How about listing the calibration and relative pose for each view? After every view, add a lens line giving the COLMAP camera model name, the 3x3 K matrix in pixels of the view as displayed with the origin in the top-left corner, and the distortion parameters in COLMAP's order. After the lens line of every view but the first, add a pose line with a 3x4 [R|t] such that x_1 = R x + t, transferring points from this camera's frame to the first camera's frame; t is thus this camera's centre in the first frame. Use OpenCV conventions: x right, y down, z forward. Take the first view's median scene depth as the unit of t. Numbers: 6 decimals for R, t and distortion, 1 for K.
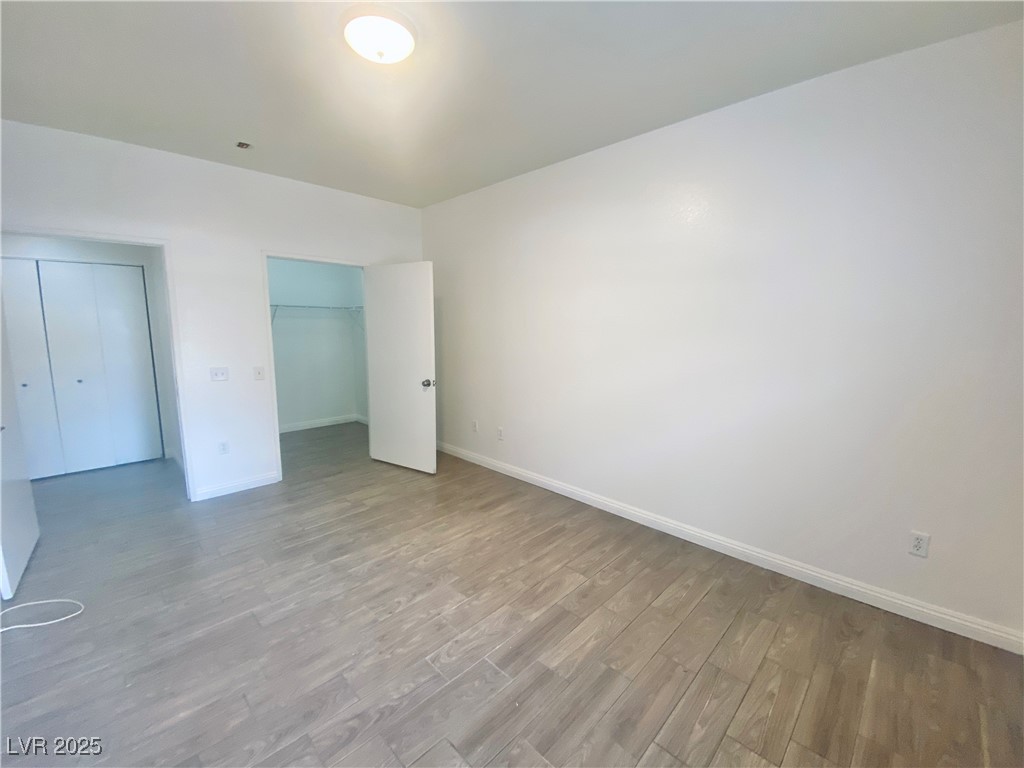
lens RADIAL K [[414.3, 0, 511.5], [0, 414.3, 380.3], [0, 0, 1]] dist [0.033901, -0.030936]
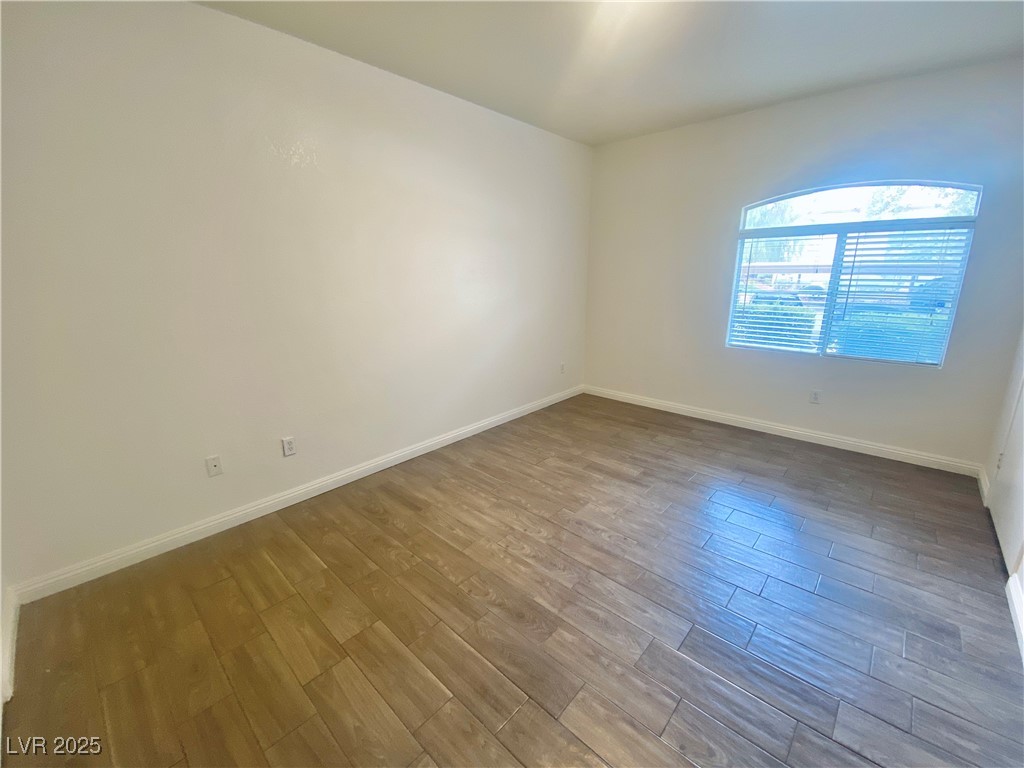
lens RADIAL K [[414.3, 0, 511.5], [0, 414.3, 380.3], [0, 0, 1]] dist [0.033901, -0.030936]
pose [[-0.028522, -0.250731, 0.967636, -1.013082], [0.148314, 0.956254, 0.252154, -0.130280], [-0.988529, 0.150706, 0.009913, 1.003286]]
